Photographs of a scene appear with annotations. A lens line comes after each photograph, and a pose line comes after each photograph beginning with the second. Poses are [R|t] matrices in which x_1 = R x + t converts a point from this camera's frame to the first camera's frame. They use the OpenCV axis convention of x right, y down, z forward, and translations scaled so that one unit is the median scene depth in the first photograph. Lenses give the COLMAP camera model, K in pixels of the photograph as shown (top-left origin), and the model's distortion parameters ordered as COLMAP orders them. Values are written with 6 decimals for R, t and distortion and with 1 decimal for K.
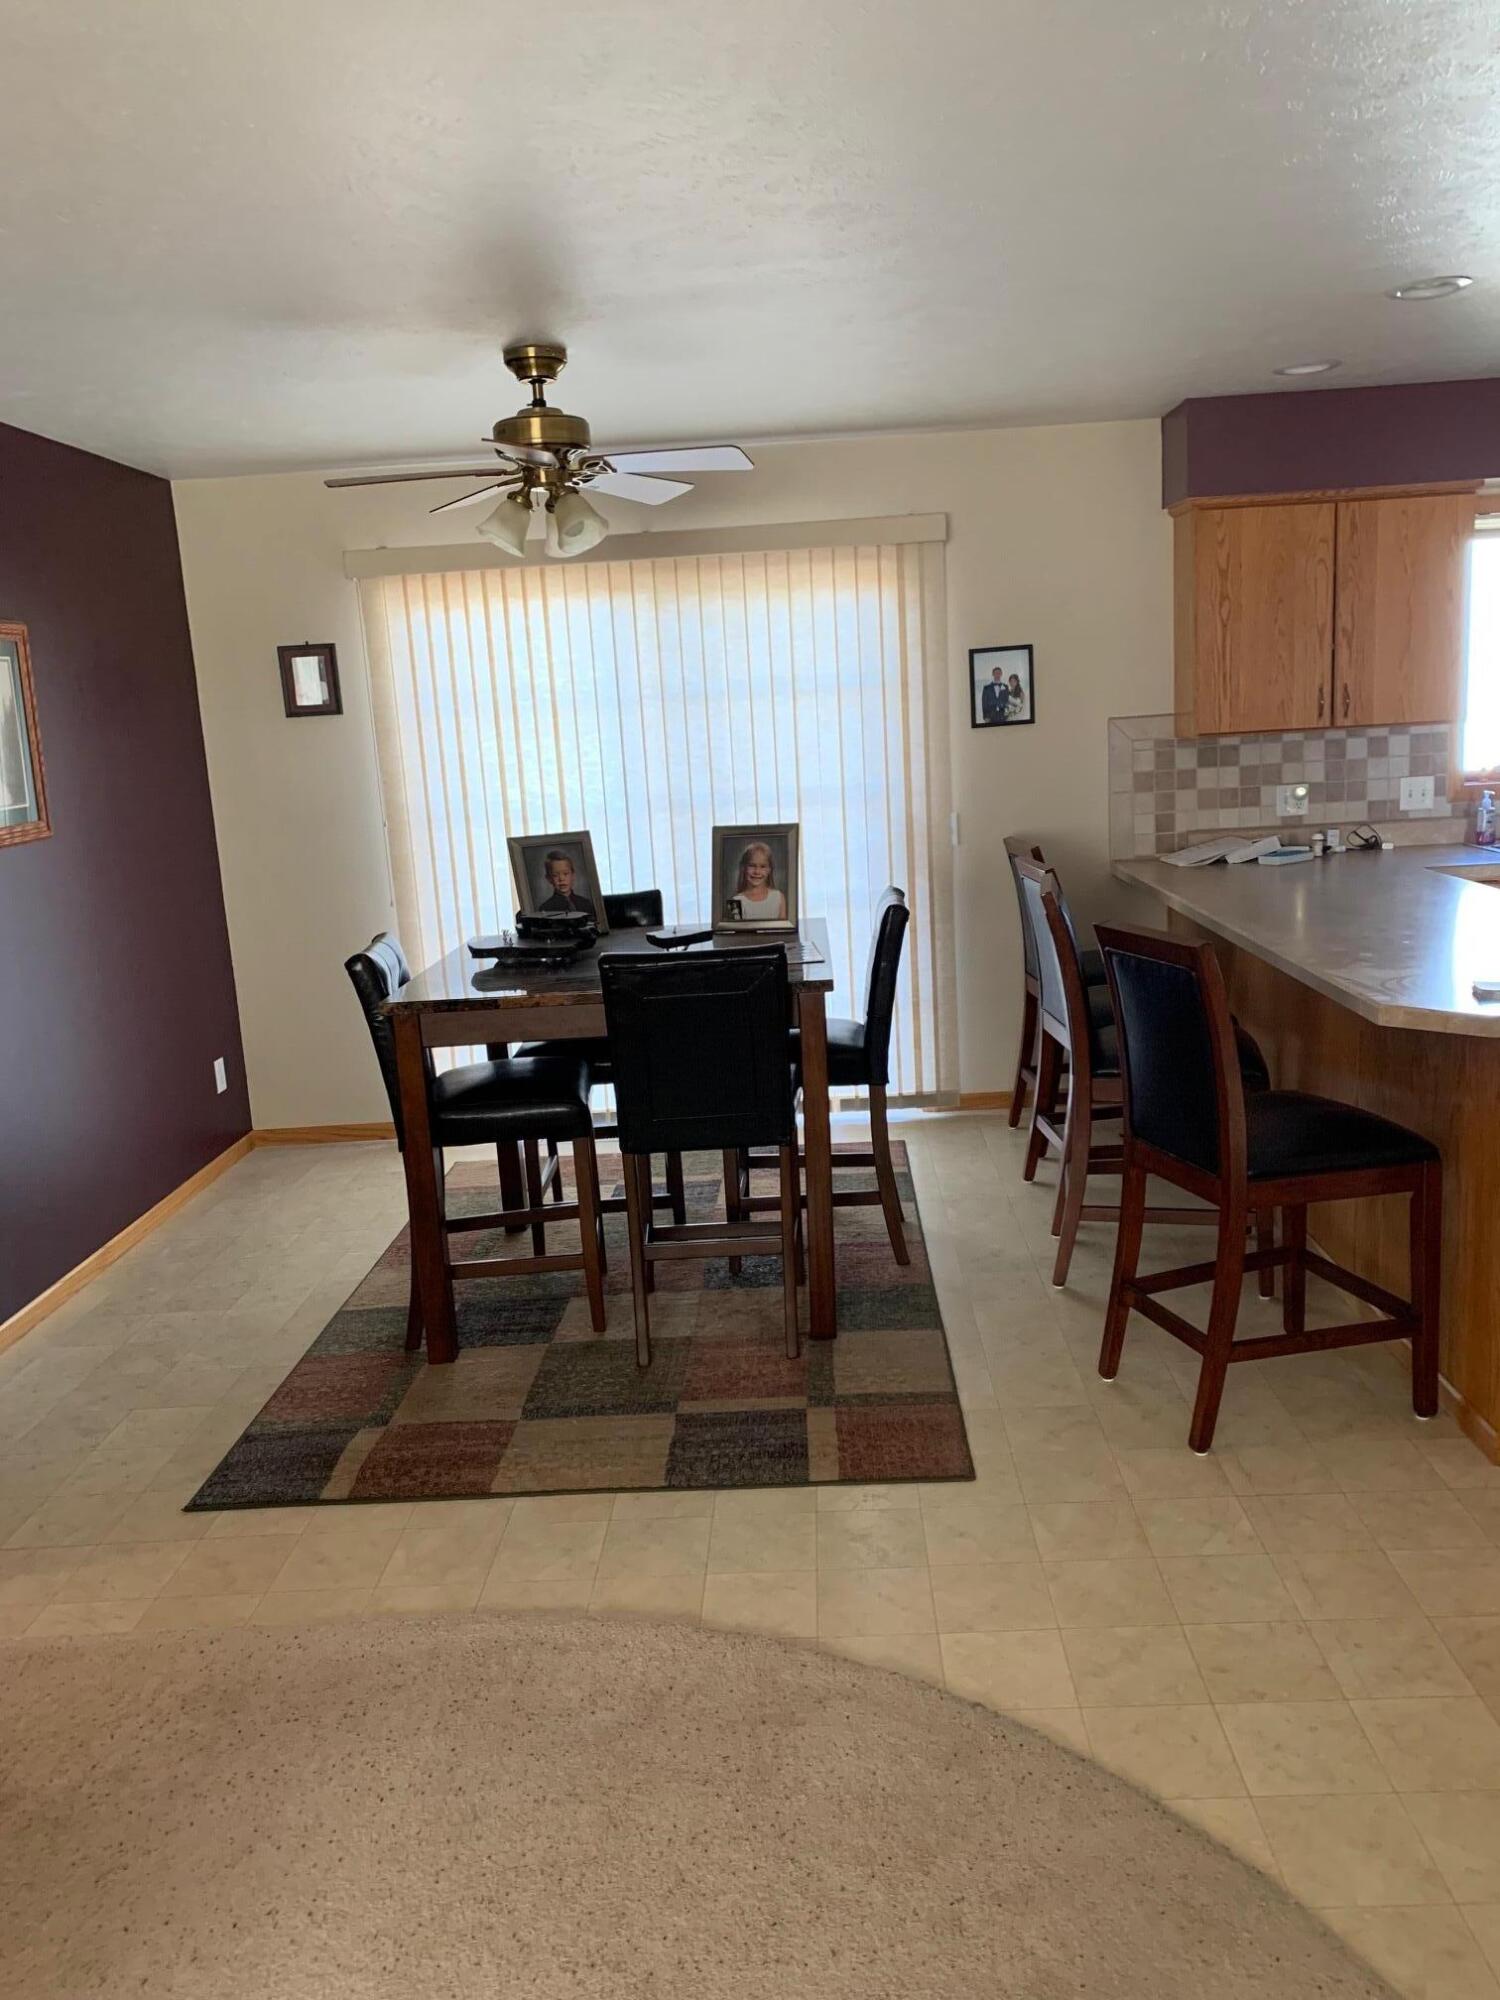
lens RADIAL K [[1511.9, 0, 762.8], [0, 1511.9, 987.4], [0, 0, 1]] dist [0.031306, -0.040123]
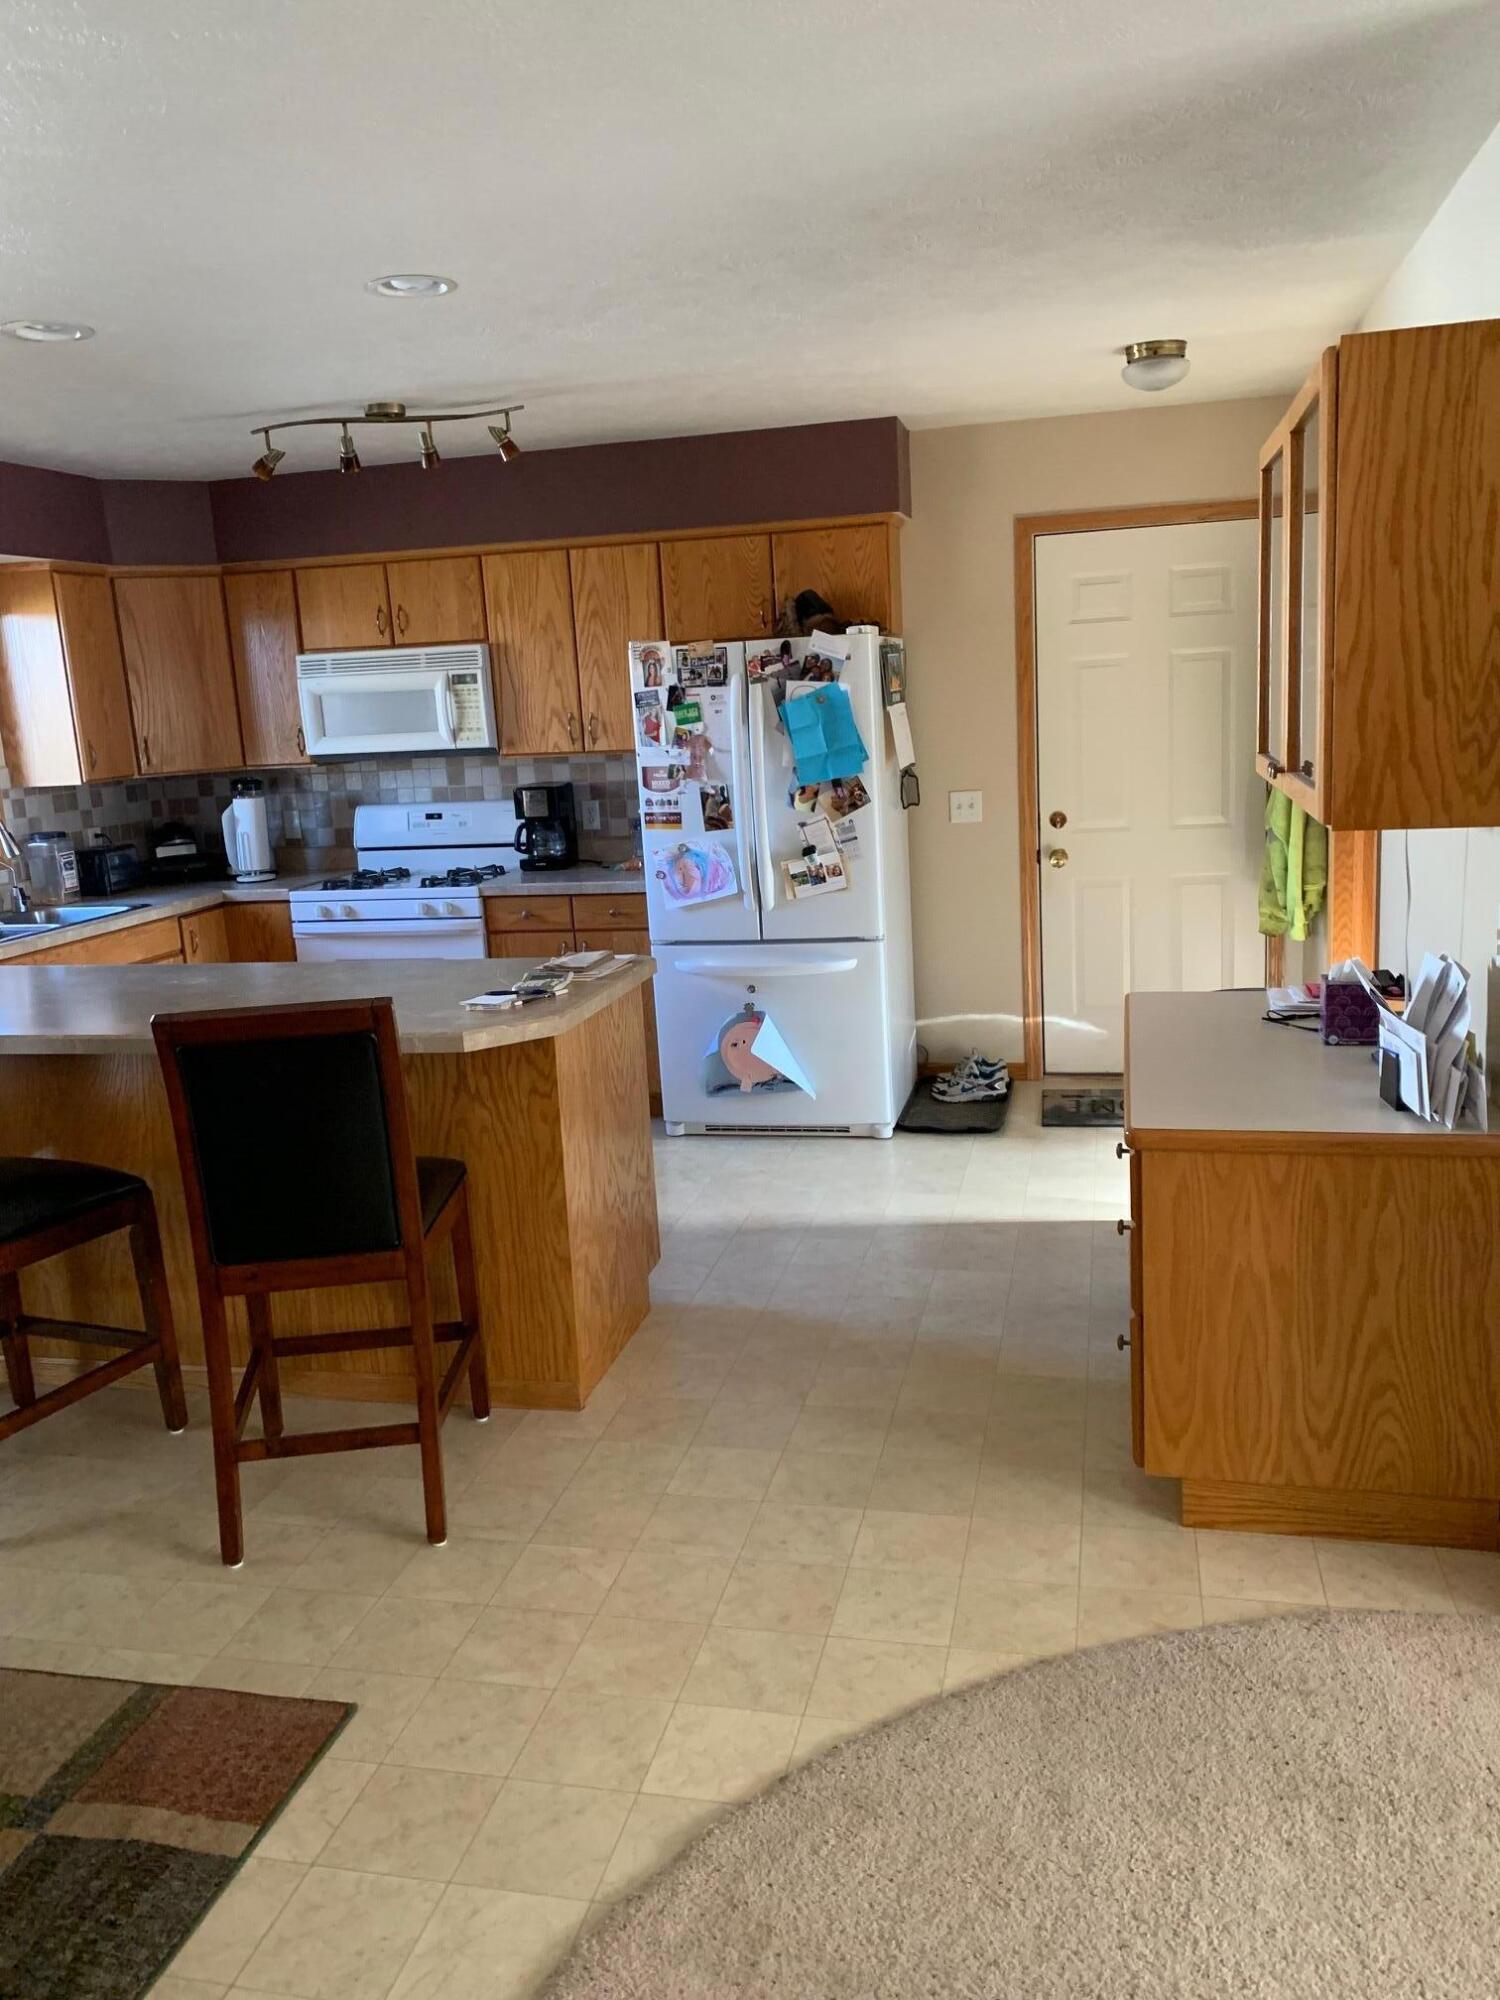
lens RADIAL K [[1511.9, 0, 751.9], [0, 1511.9, 1003.5], [0, 0, 1]] dist [0.031306, -0.040123]
pose [[0.194658, -0.153085, 0.968852, -0.301654], [0.216784, 0.970035, 0.109716, -0.044821], [-0.956616, 0.188674, 0.222011, 0.306026]]
